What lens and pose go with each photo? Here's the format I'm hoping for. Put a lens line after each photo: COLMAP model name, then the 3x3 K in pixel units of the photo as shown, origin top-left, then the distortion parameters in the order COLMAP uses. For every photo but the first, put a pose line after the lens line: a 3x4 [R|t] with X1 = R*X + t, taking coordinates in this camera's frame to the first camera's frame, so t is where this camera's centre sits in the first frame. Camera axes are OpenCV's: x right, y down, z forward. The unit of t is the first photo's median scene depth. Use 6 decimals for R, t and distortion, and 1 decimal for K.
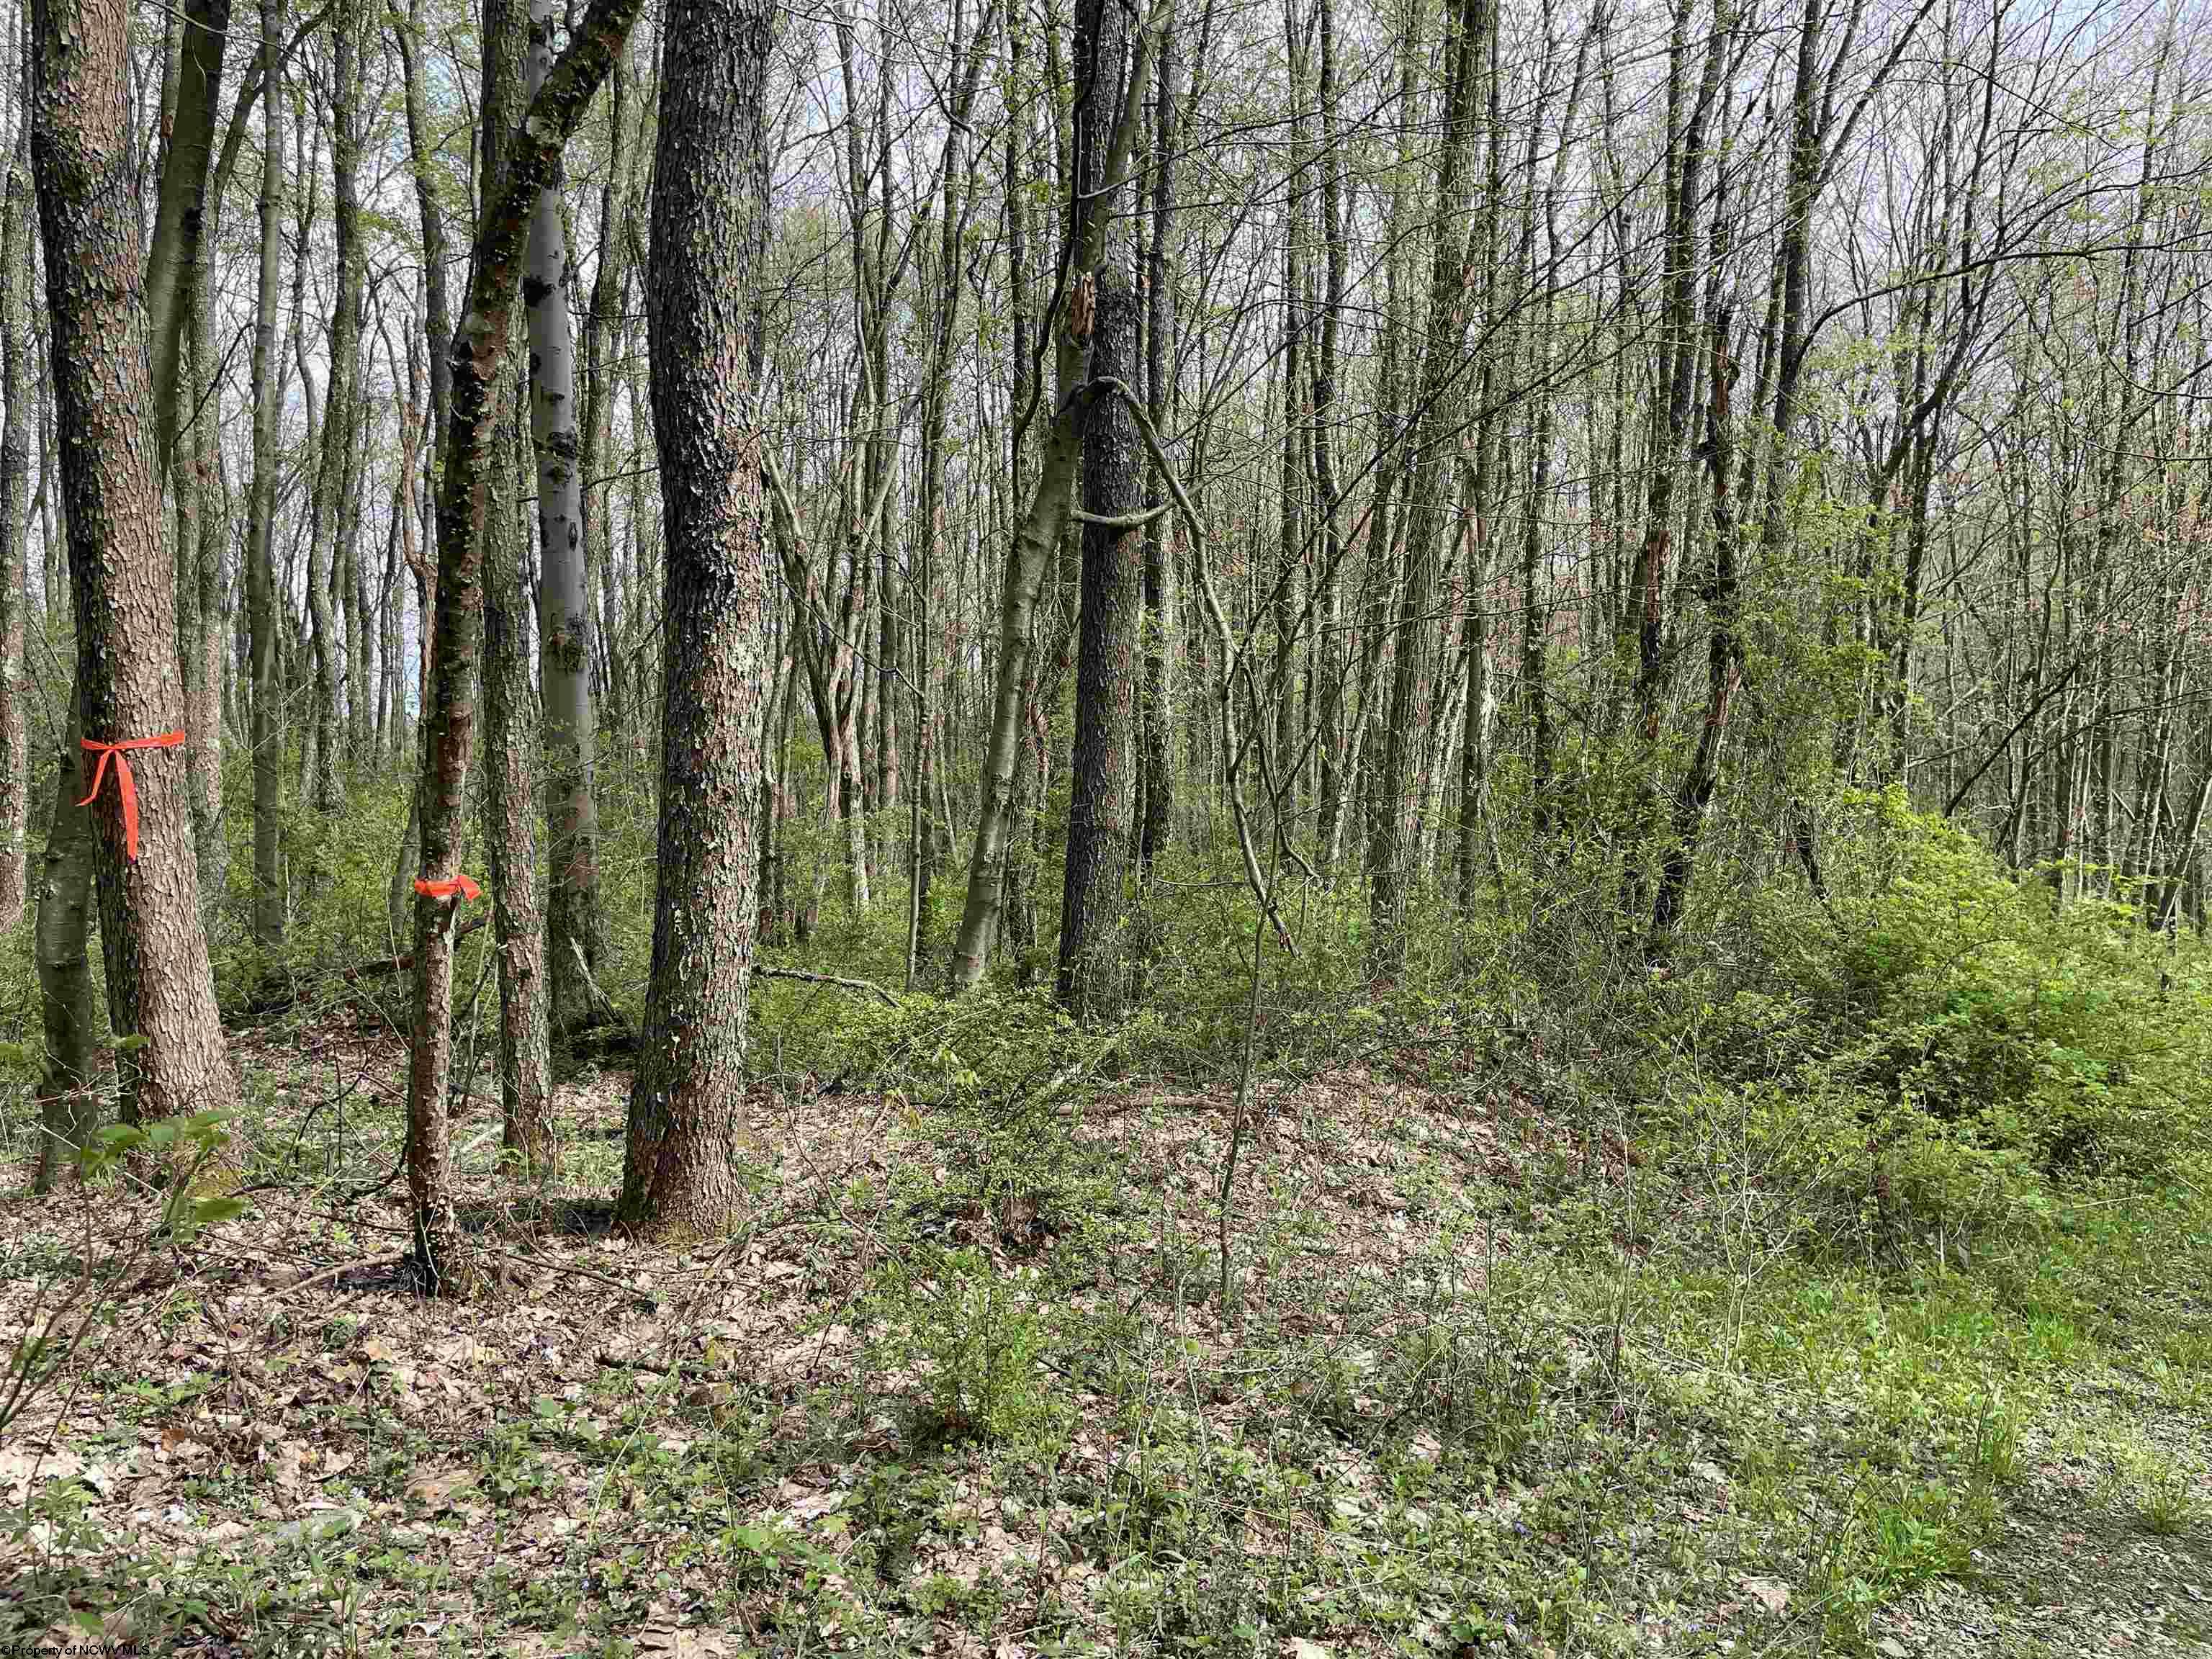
lens RADIAL K [[1665.4, 0, 1109.8], [0, 1665.4, 835.0], [0, 0, 1]] dist [0.098570, -0.122658]
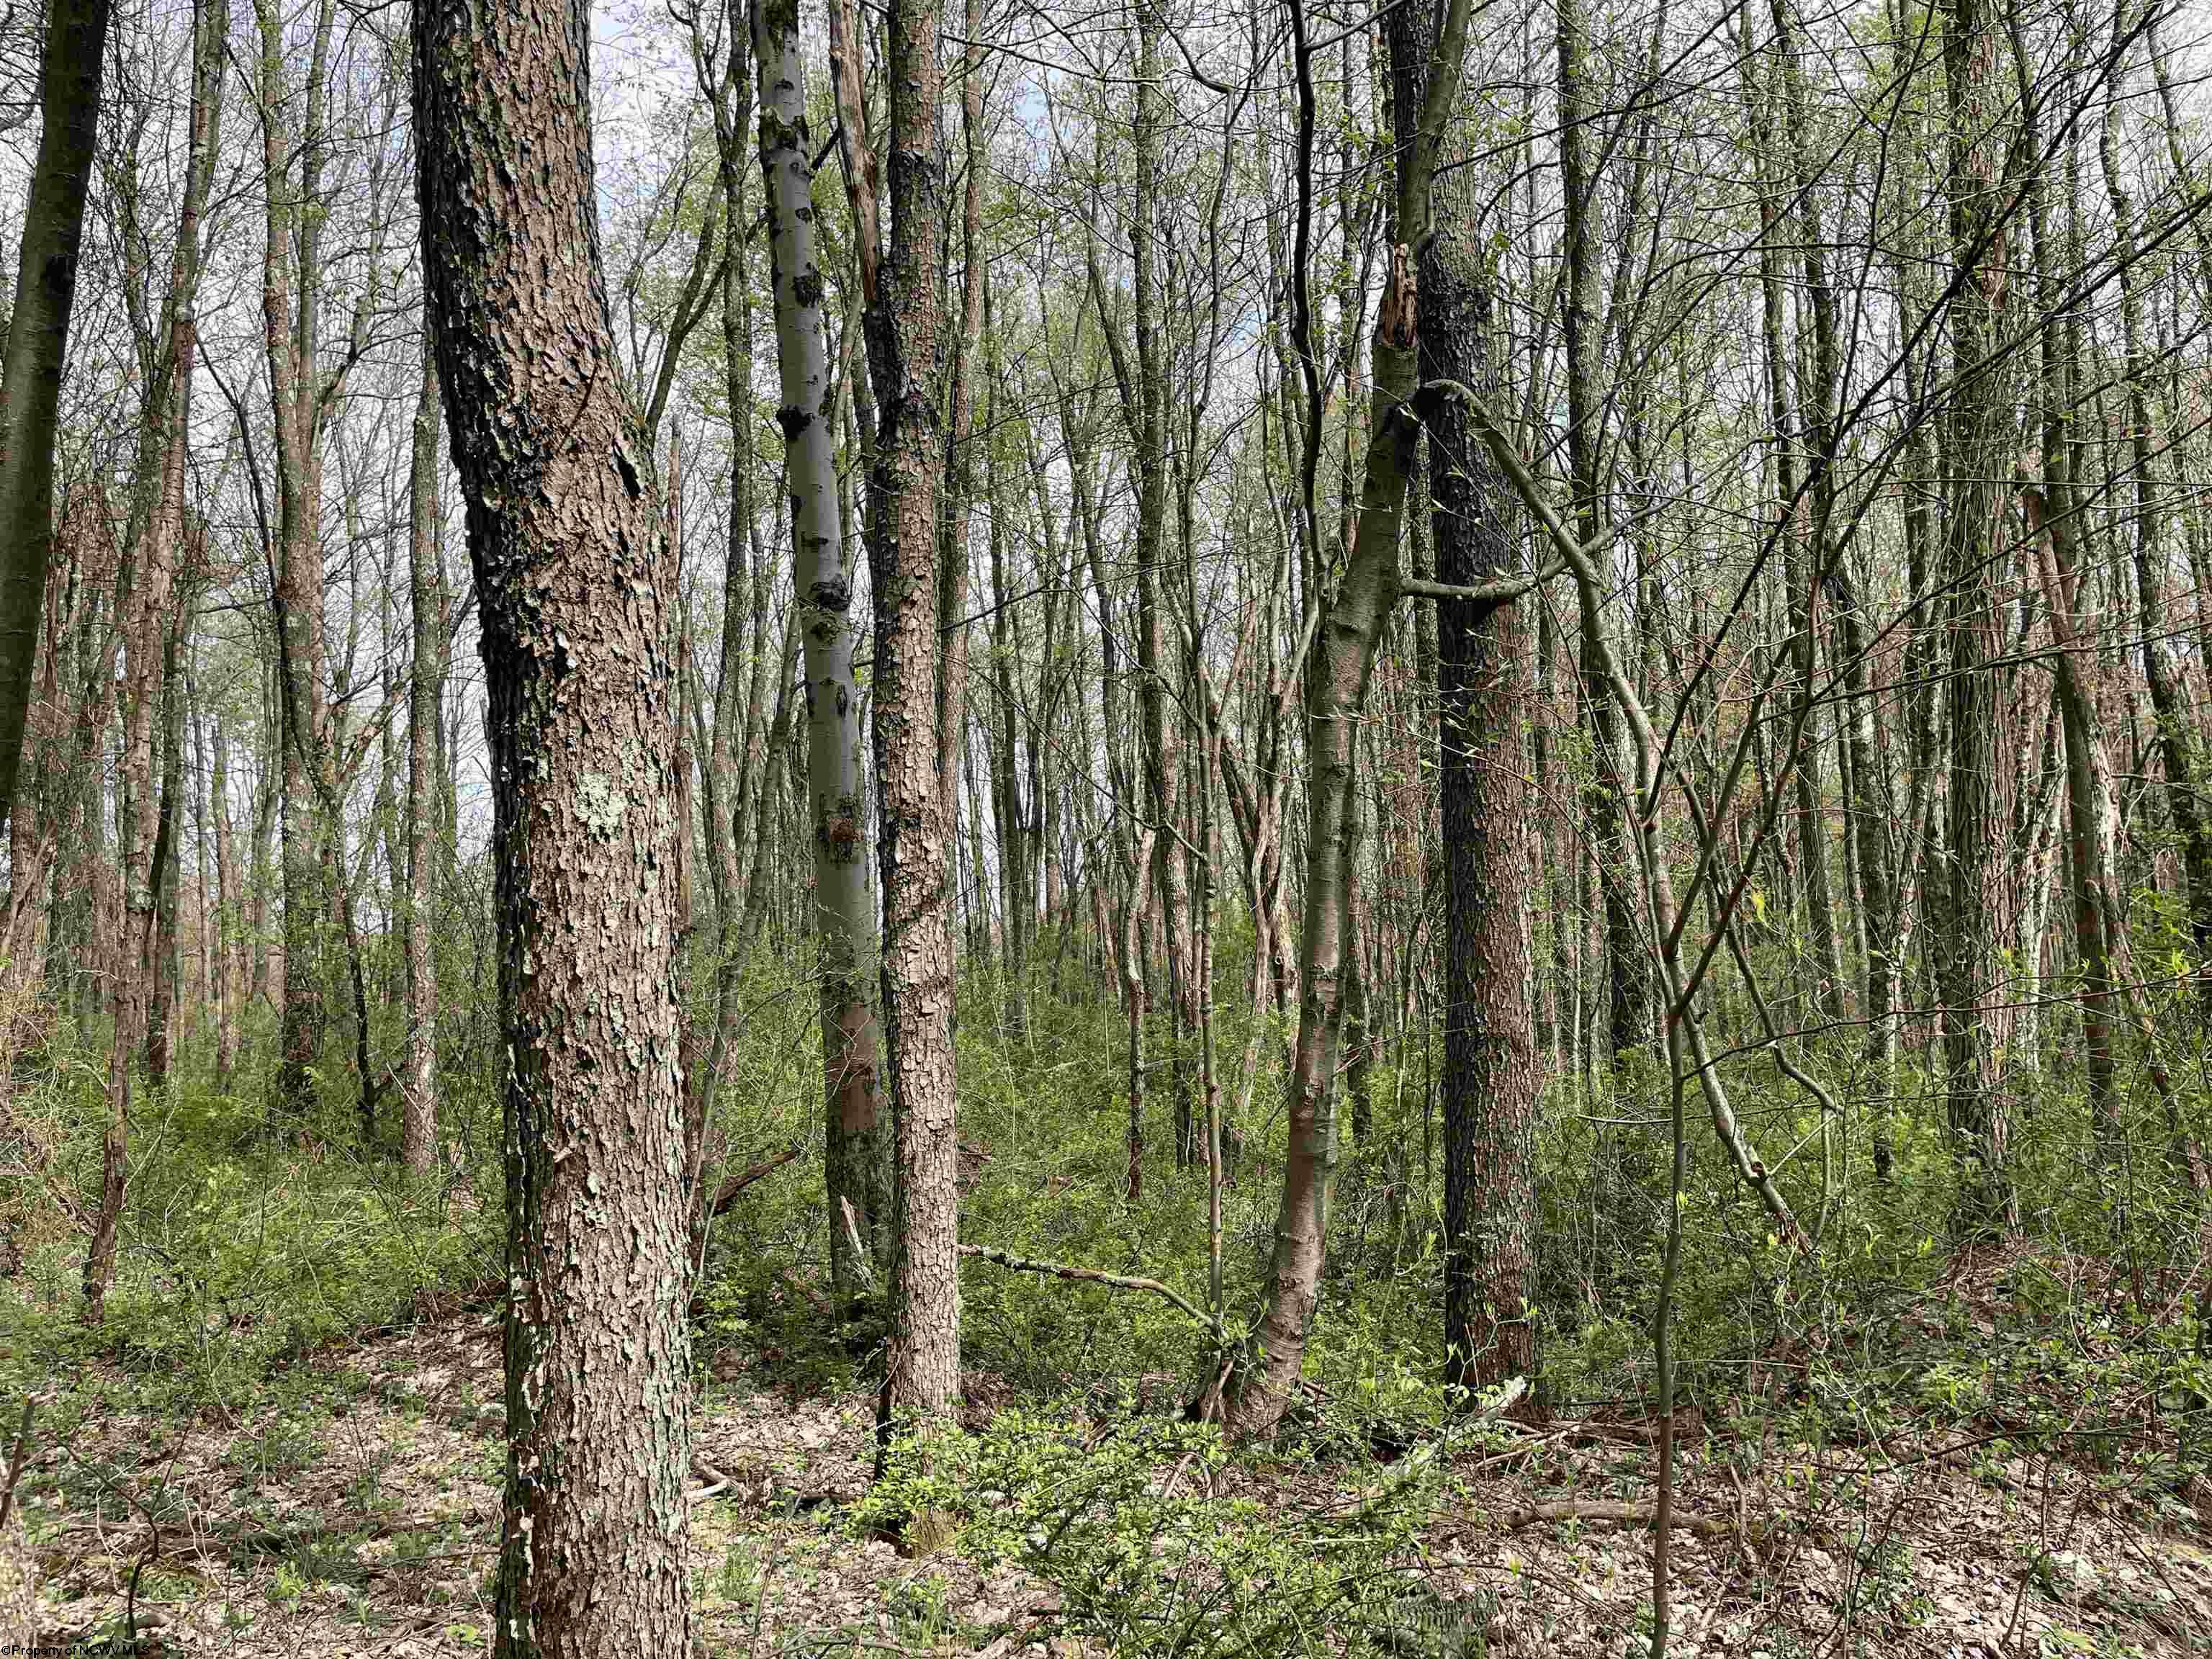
lens RADIAL K [[1670.1, 0, 1121.7], [0, 1670.1, 804.2], [0, 0, 1]] dist [0.100082, -0.141743]
pose [[0.955465, -0.077078, -0.284860, 0.074048], [0.041207, 0.990678, -0.129844, -0.021311], [0.292213, 0.112323, 0.949734, 0.413848]]
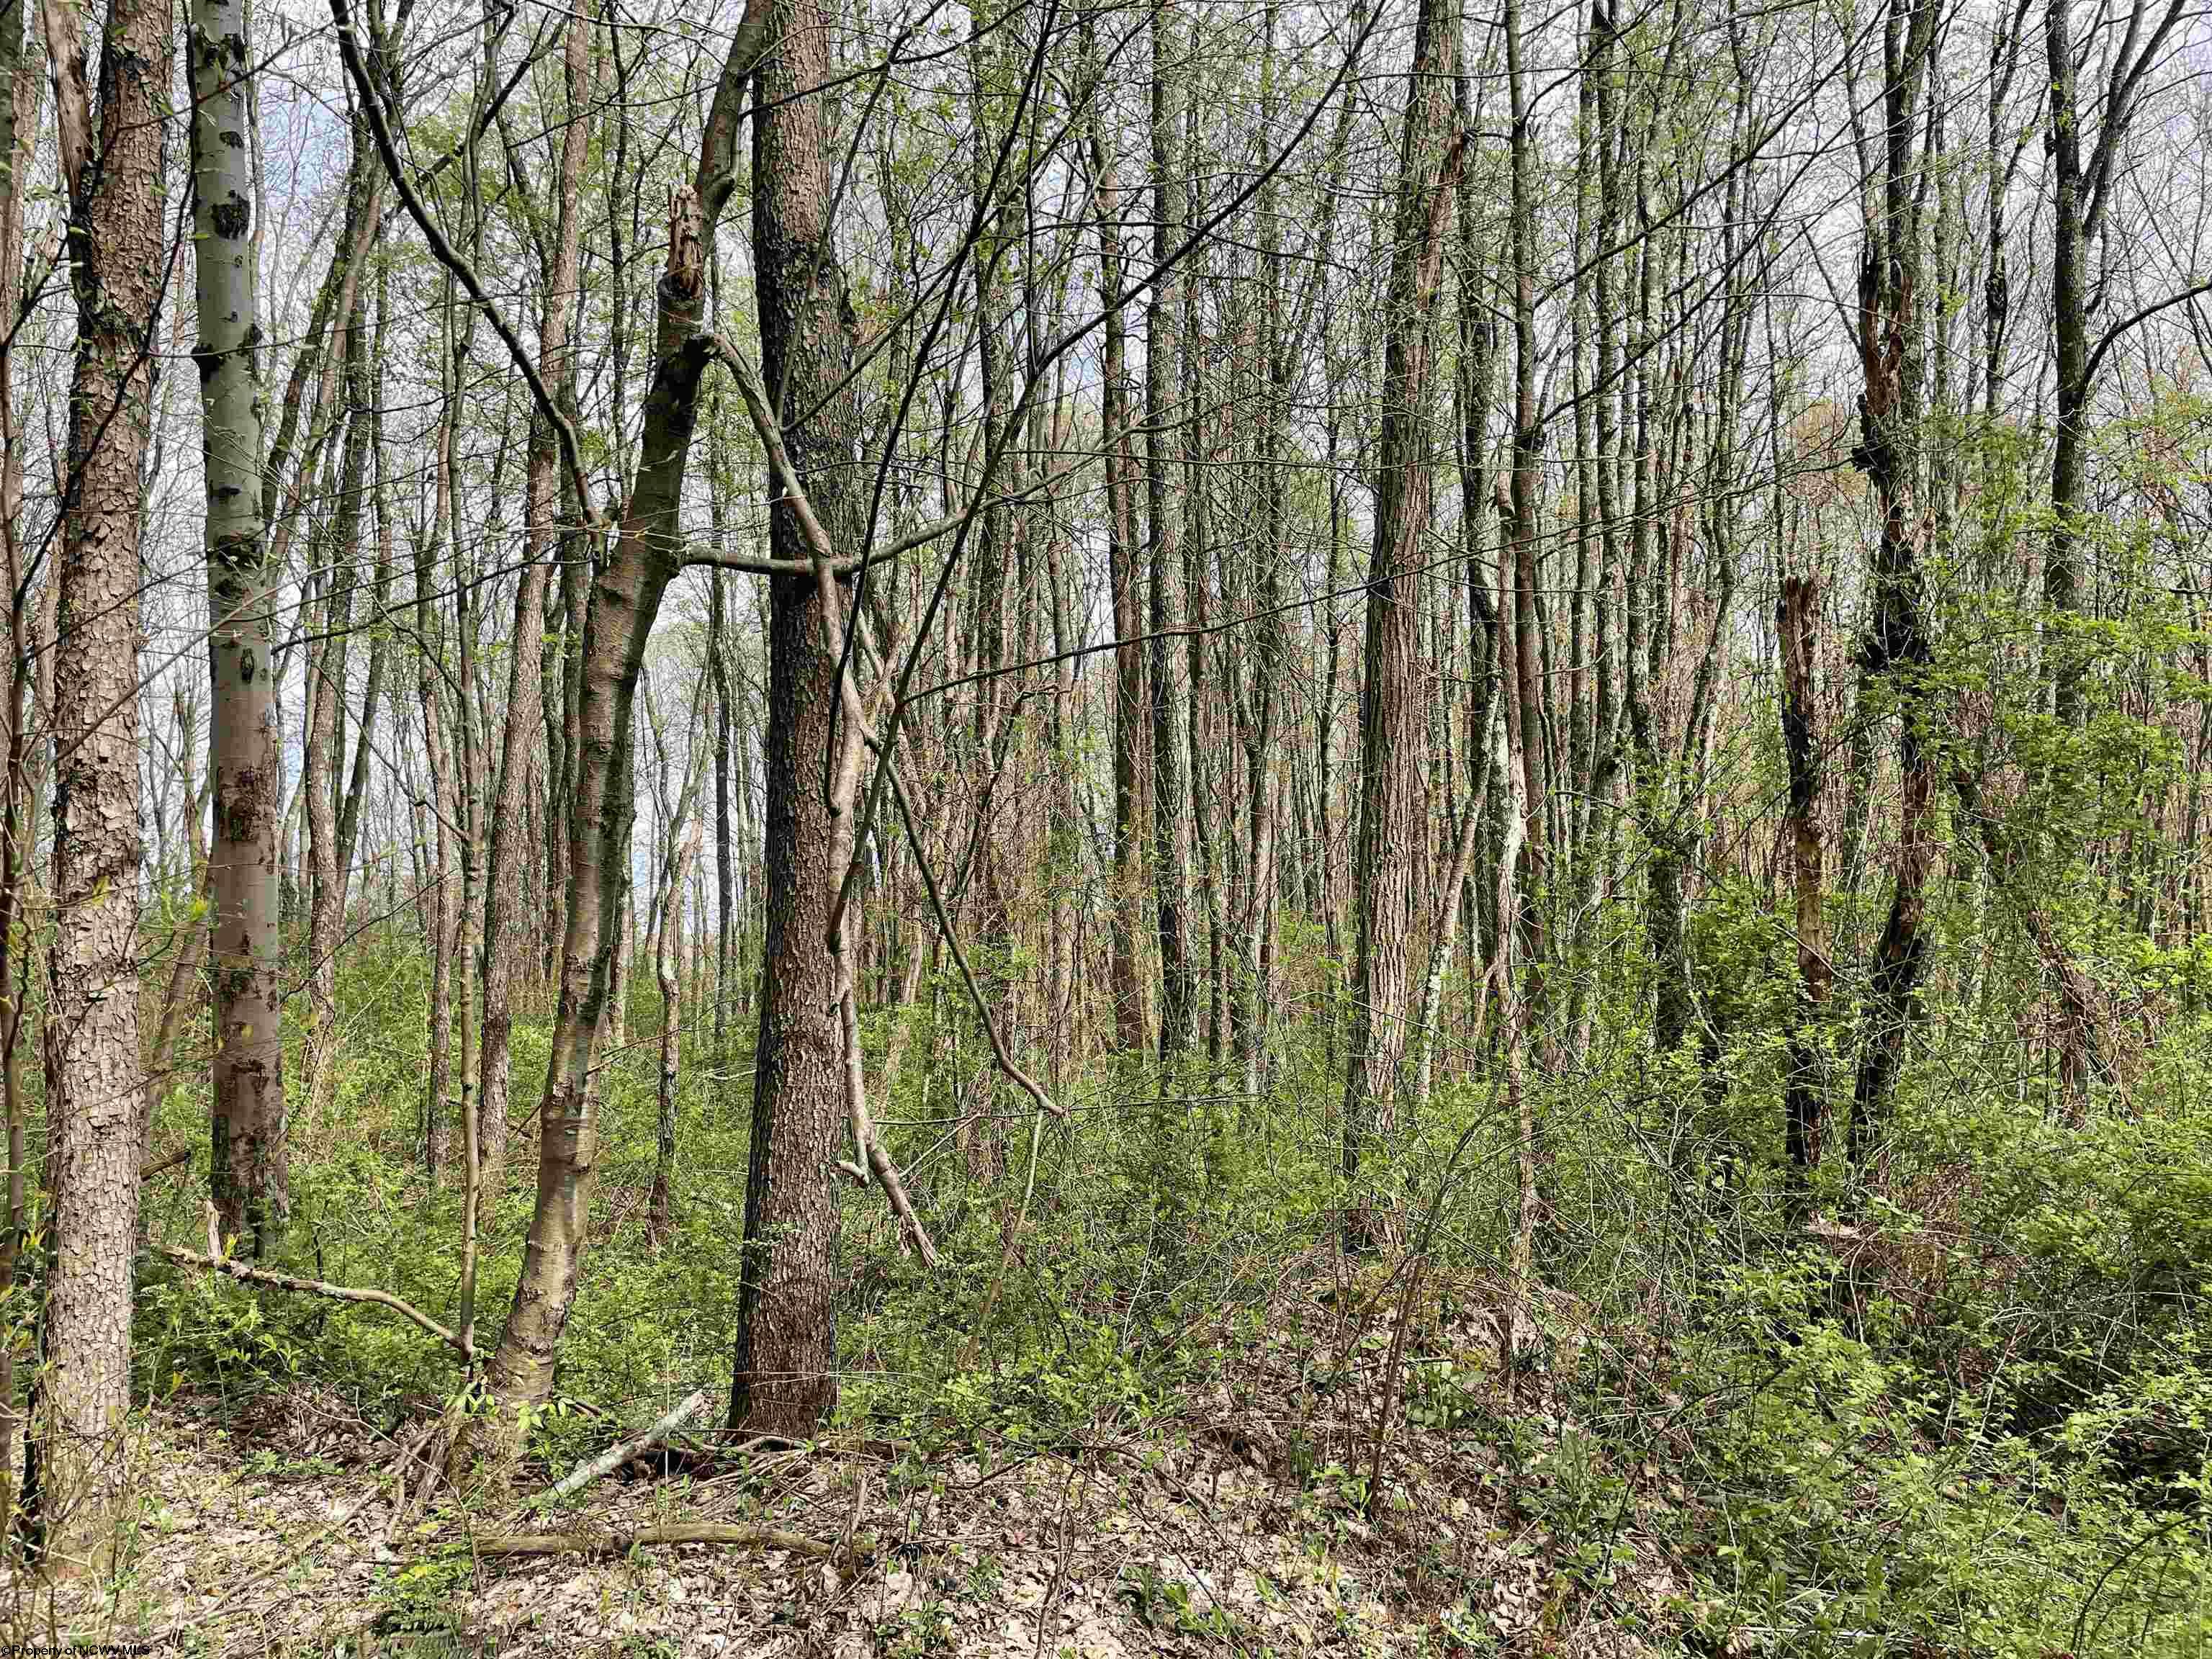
lens RADIAL K [[1665.4, 0, 1109.8], [0, 1665.4, 835.0], [0, 0, 1]] dist [0.098570, -0.122658]
pose [[0.979534, -0.044936, -0.196198, 0.343016], [0.022160, 0.992911, -0.116773, -0.003393], [0.200055, 0.110036, 0.973586, 0.537766]]
